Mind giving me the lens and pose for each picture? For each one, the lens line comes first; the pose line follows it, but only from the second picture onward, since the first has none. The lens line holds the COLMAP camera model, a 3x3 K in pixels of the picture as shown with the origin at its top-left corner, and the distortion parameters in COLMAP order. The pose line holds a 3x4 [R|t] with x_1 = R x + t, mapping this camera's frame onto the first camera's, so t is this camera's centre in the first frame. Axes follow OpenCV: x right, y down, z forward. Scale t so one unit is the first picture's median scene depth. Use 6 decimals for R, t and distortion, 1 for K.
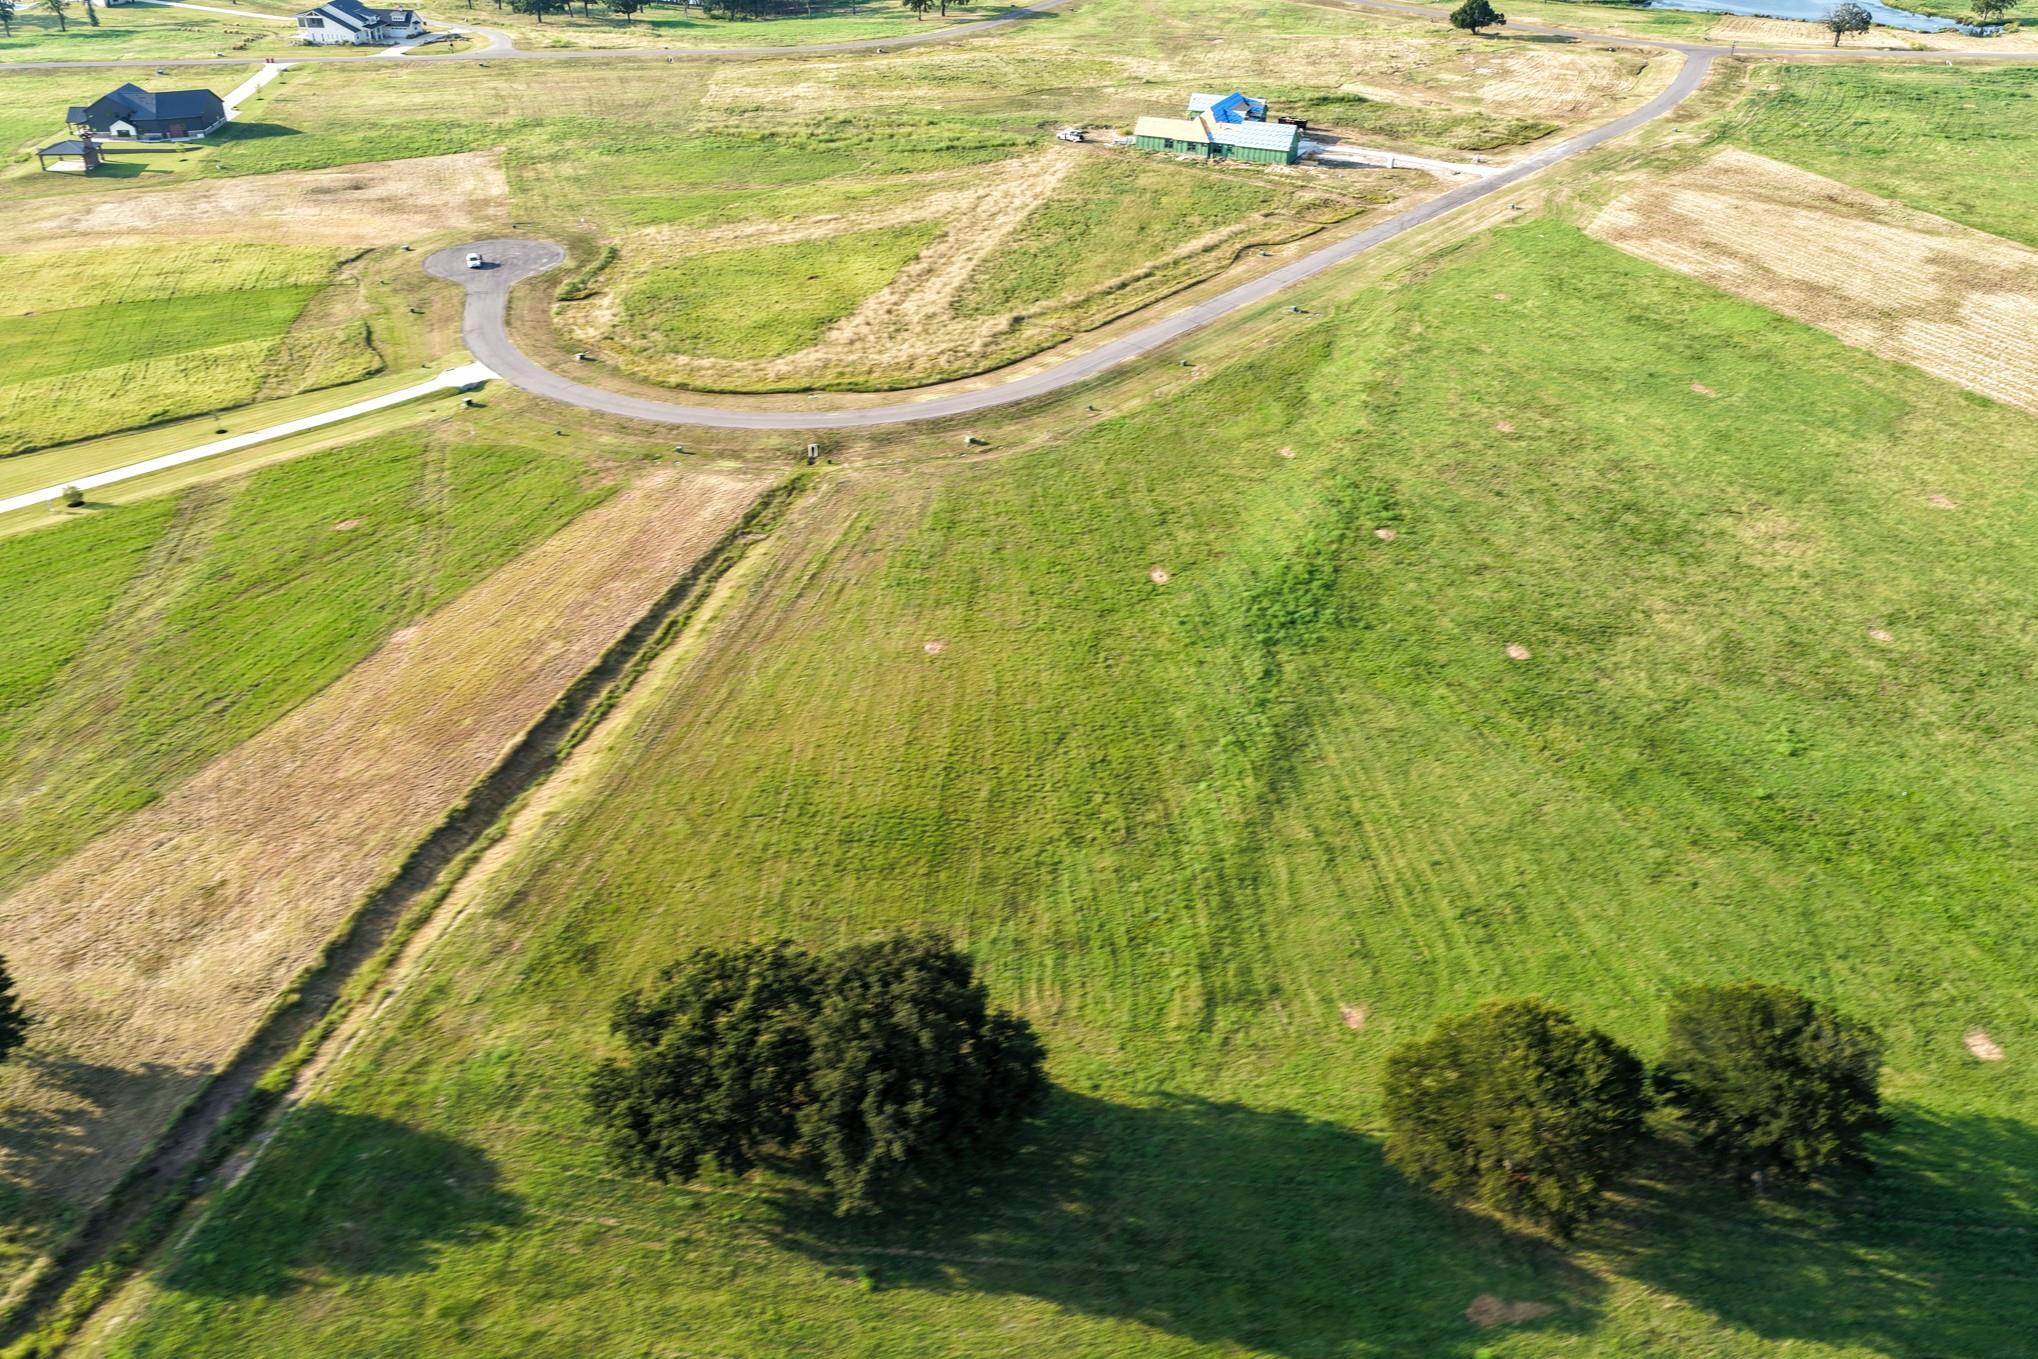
lens RADIAL K [[1684.1, 0, 1017.9], [0, 1684.1, 684.9], [0, 0, 1]] dist [0.029554, 0.007536]
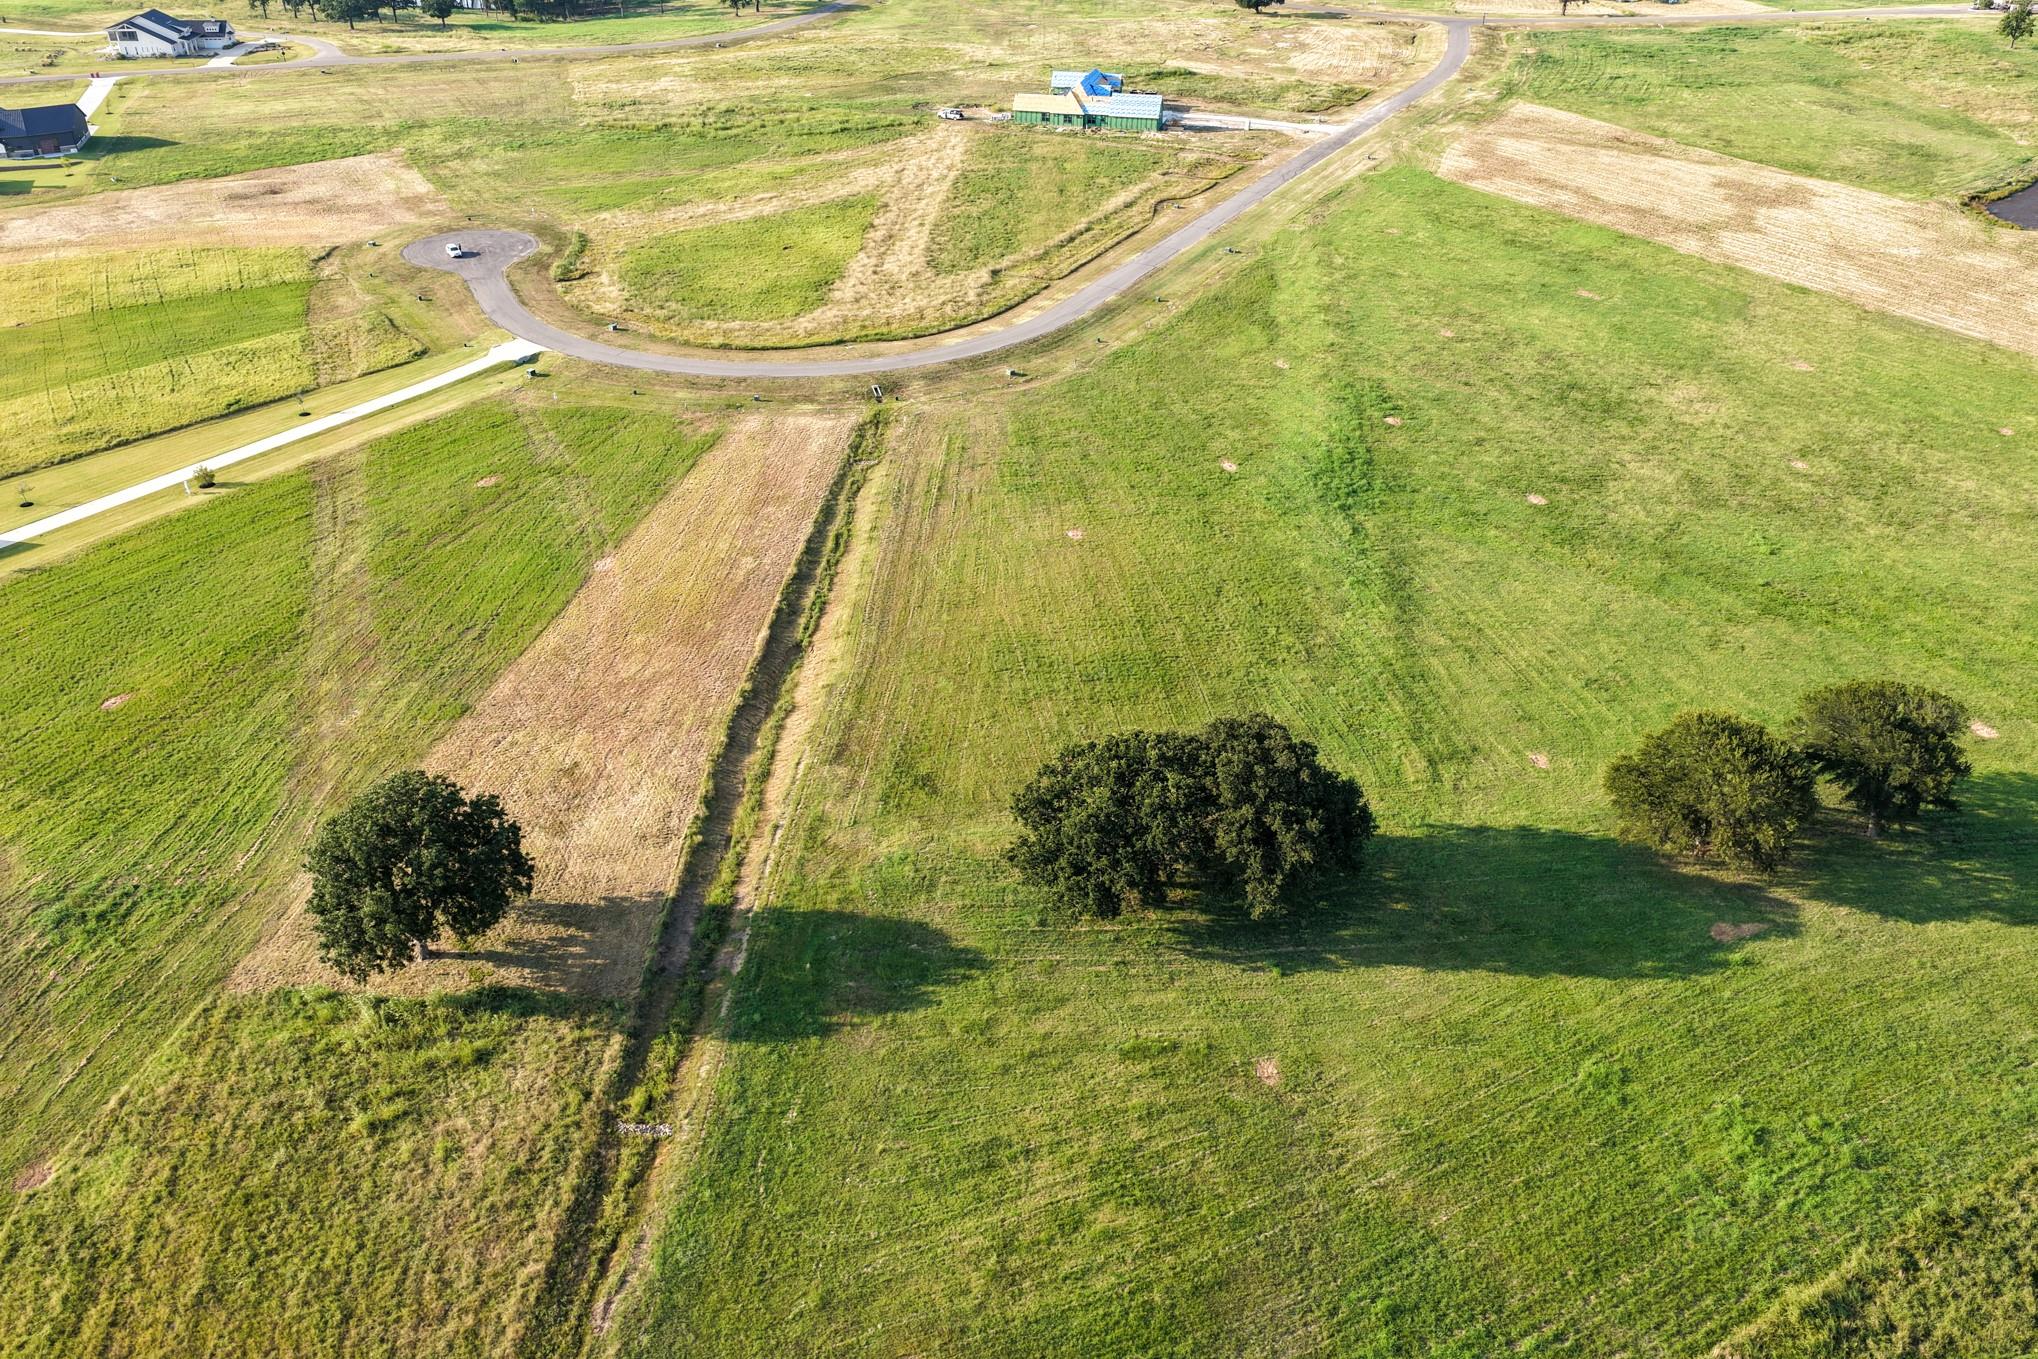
lens RADIAL K [[1684.1, 0, 1018.6], [0, 1684.1, 688.4], [0, 0, 1]] dist [0.029554, 0.007536]
pose [[0.980567, -0.099152, 0.169284, -0.266222], [0.098997, 0.995044, 0.009381, 0.062028], [-0.169376, 0.007560, 0.985523, -0.124508]]
